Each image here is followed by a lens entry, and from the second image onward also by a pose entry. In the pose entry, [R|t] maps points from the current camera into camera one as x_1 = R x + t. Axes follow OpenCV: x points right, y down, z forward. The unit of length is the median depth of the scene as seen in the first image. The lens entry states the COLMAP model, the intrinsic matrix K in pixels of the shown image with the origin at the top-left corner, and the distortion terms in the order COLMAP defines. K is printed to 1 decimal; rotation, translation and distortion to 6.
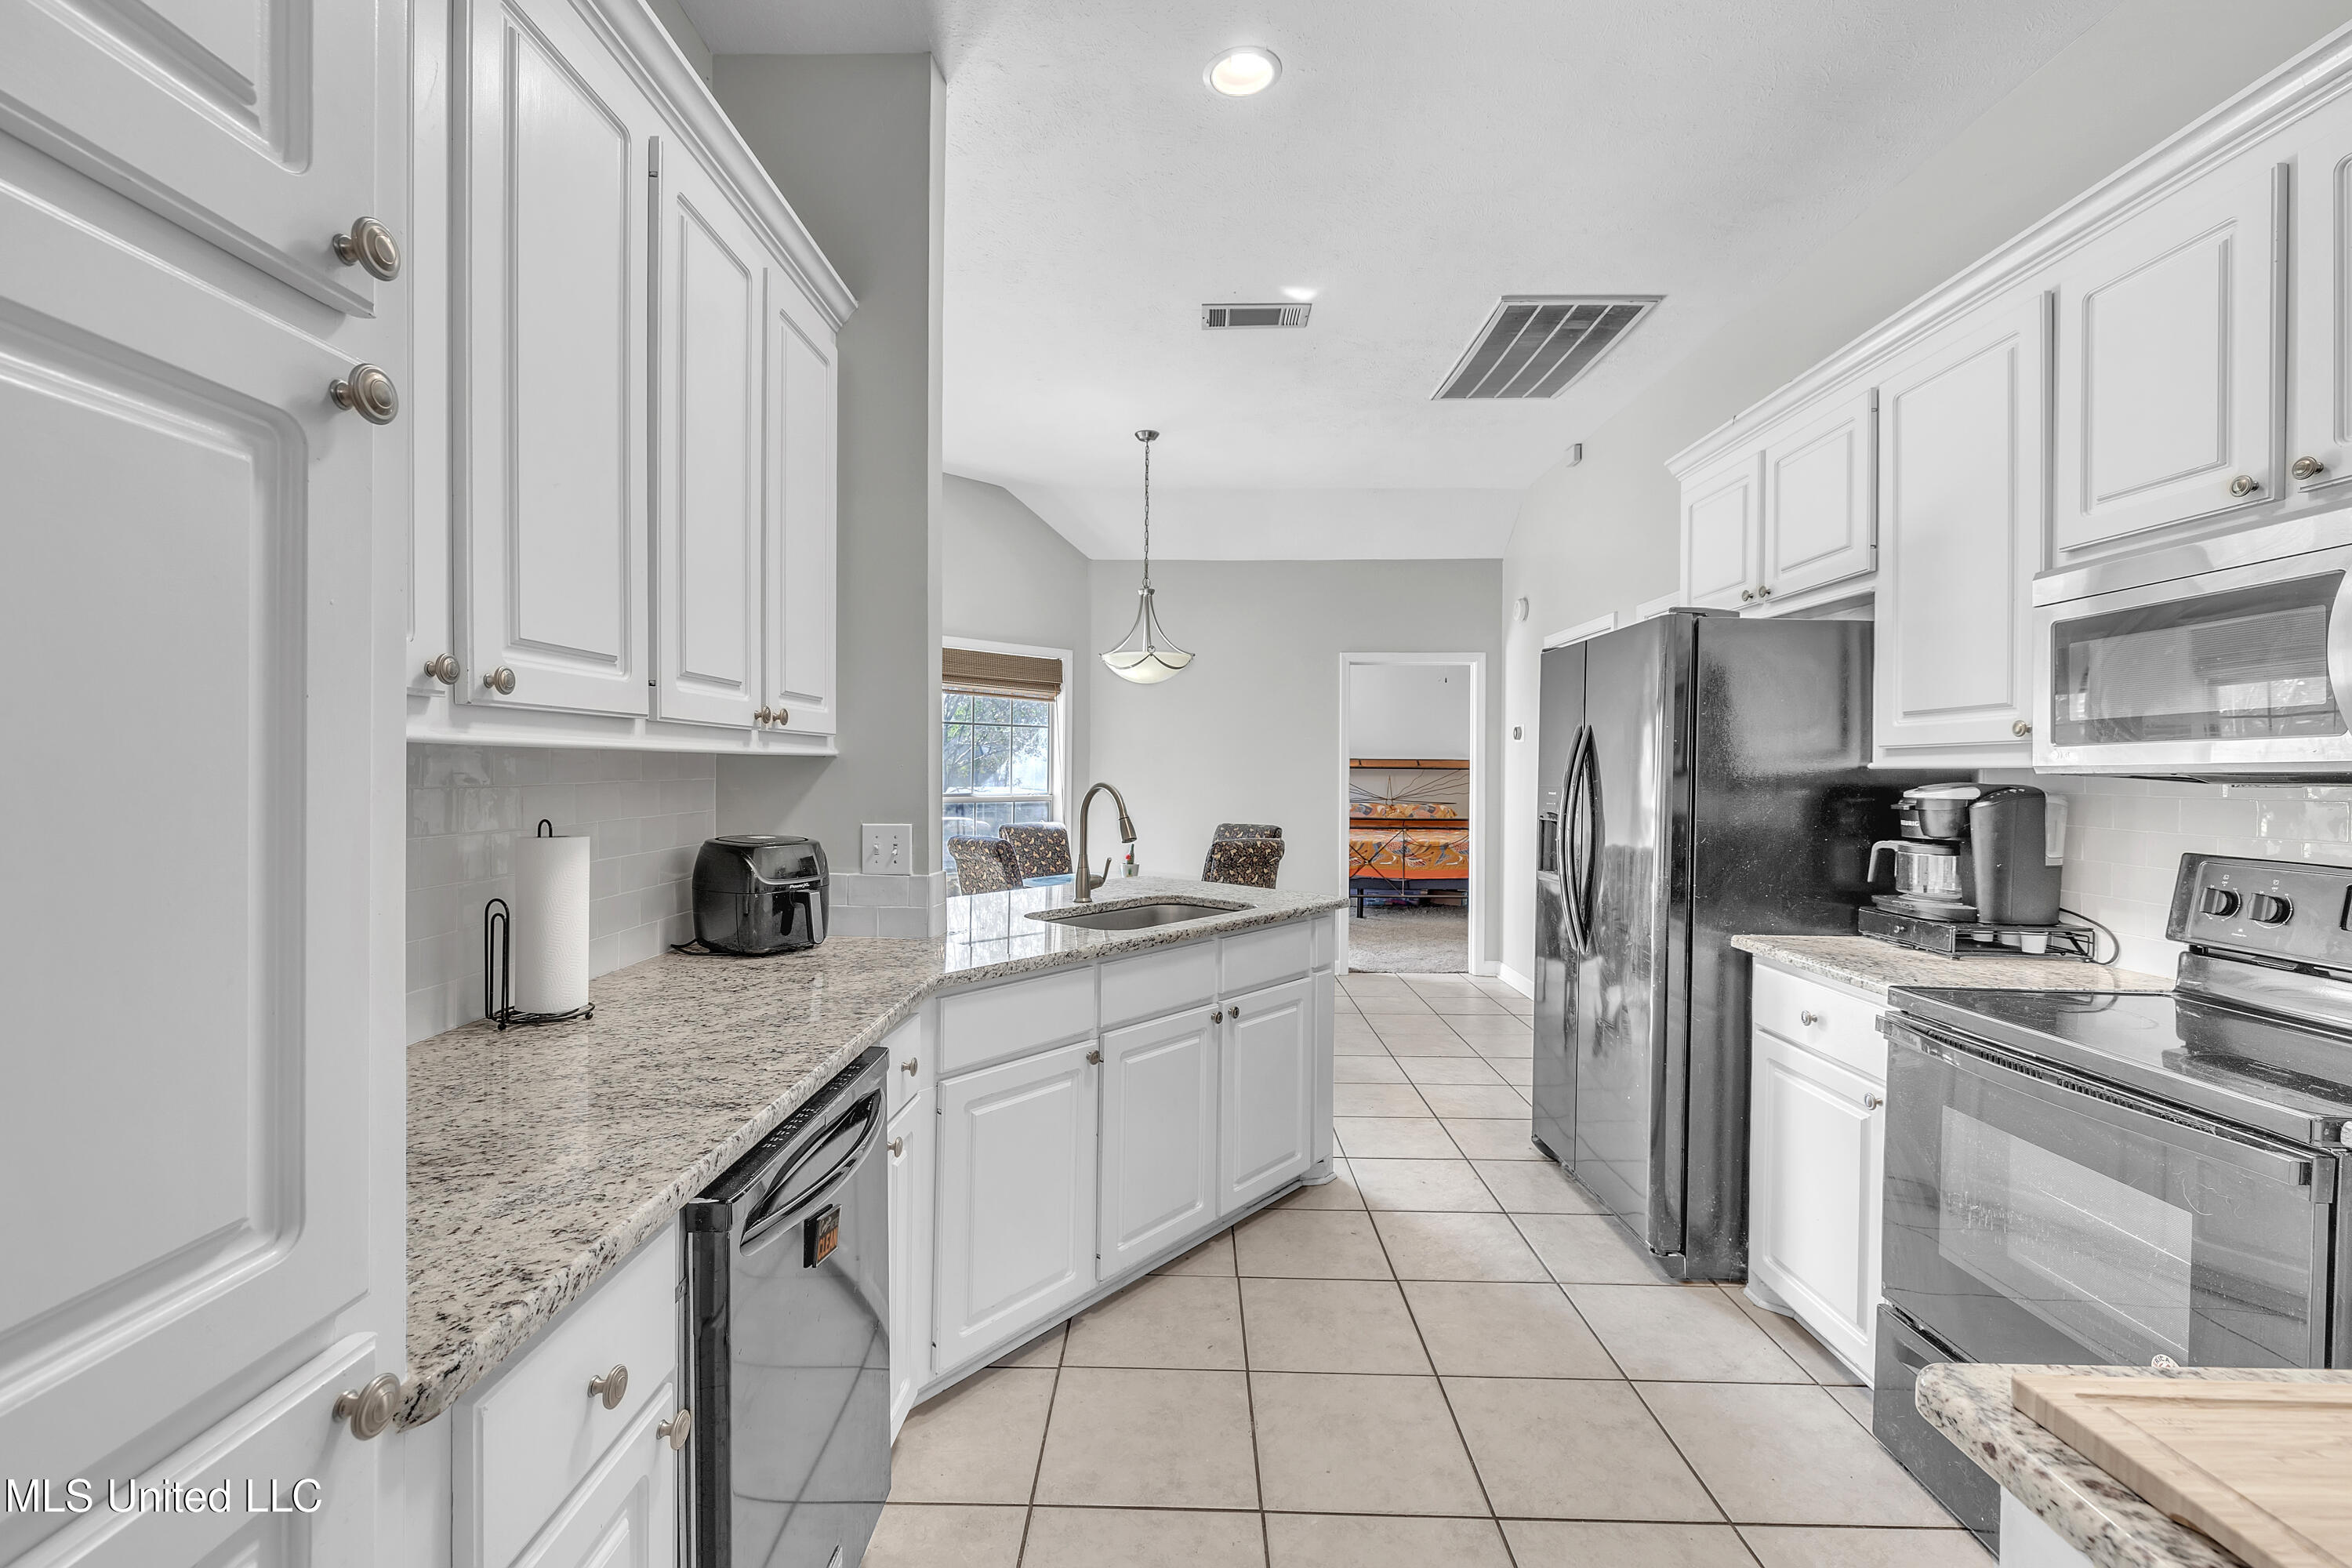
lens RADIAL K [[1002.8, 0, 1157.5], [0, 1002.8, 773.6], [0, 0, 1]] dist [-0.001766, 0.000836]
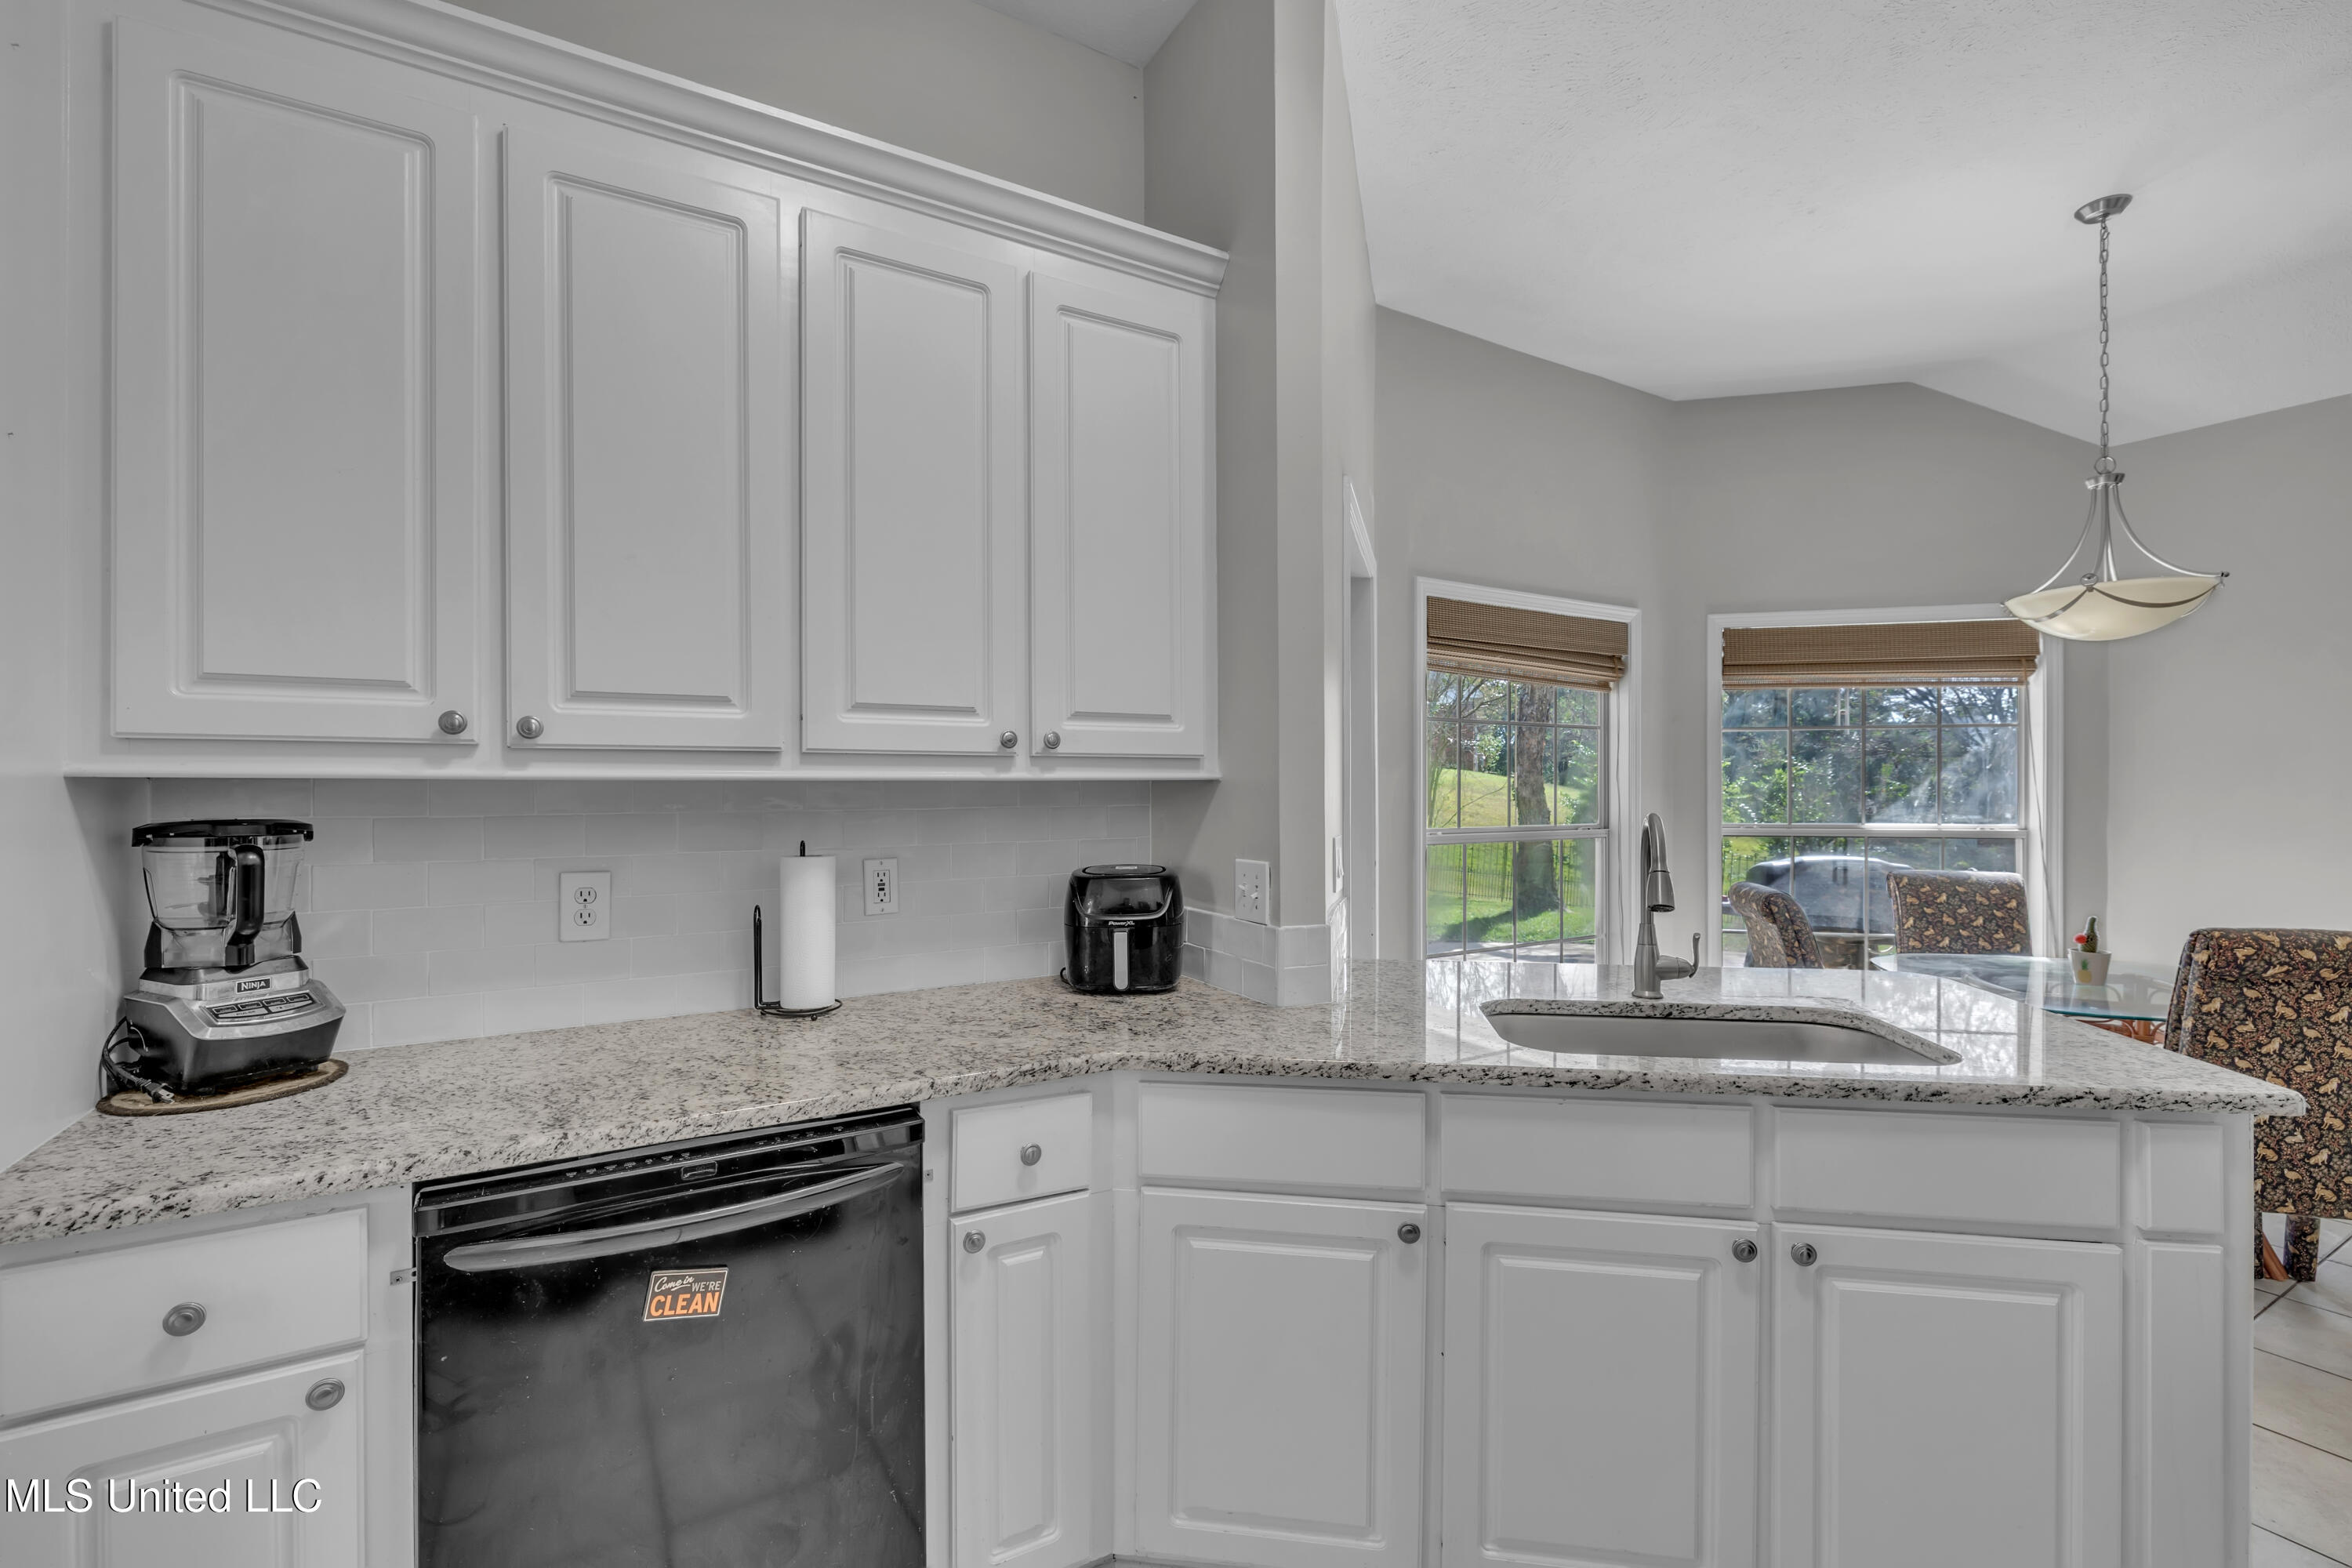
lens RADIAL K [[1002.8, 0, 1157.6], [0, 1002.8, 787.7], [0, 0, 1]] dist [-0.001766, 0.000836]
pose [[0.525804, -0.008105, -0.850567, 0.381889], [0.001877, 0.999963, -0.008368, -0.003332], [0.850603, 0.002804, 0.525800, 0.476088]]
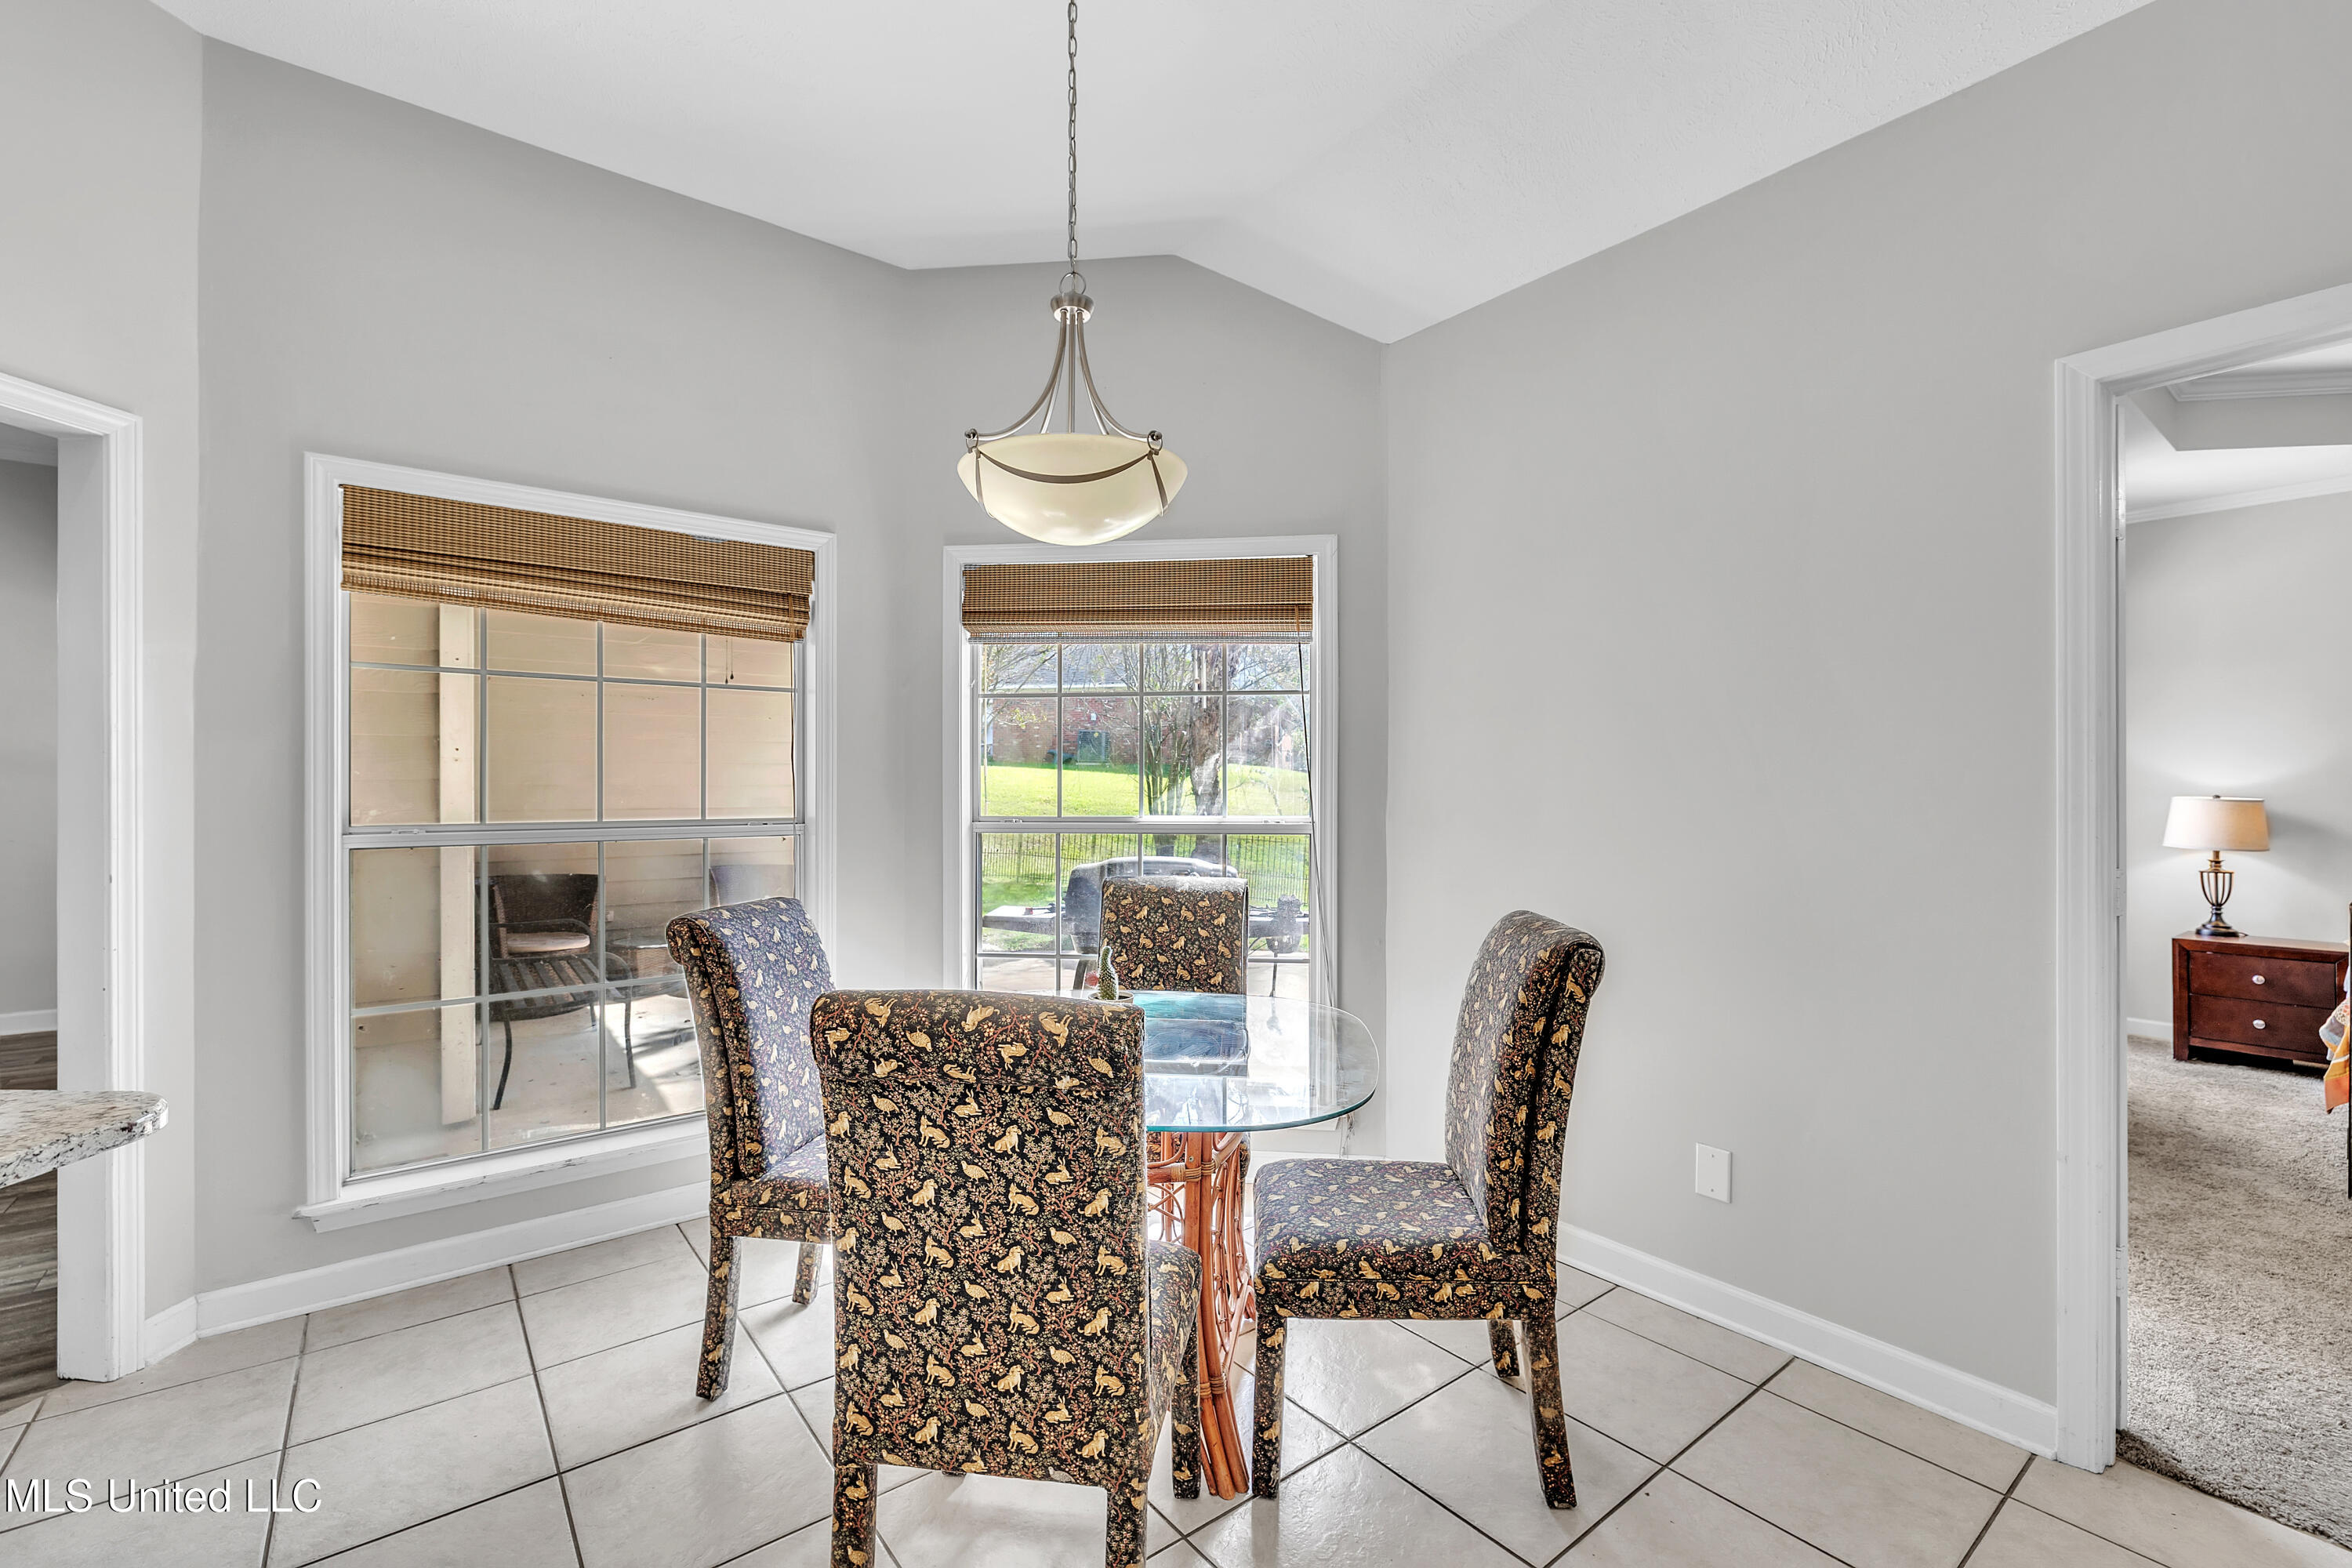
lens RADIAL K [[1002.8, 0, 1156.0], [0, 1002.8, 780.6], [0, 0, 1]] dist [-0.001766, 0.000836]
pose [[0.629887, -0.011423, -0.776603, 0.624708], [0.002378, 0.999916, -0.012779, 0.015353], [0.776683, 0.006202, 0.629861, 1.570056]]
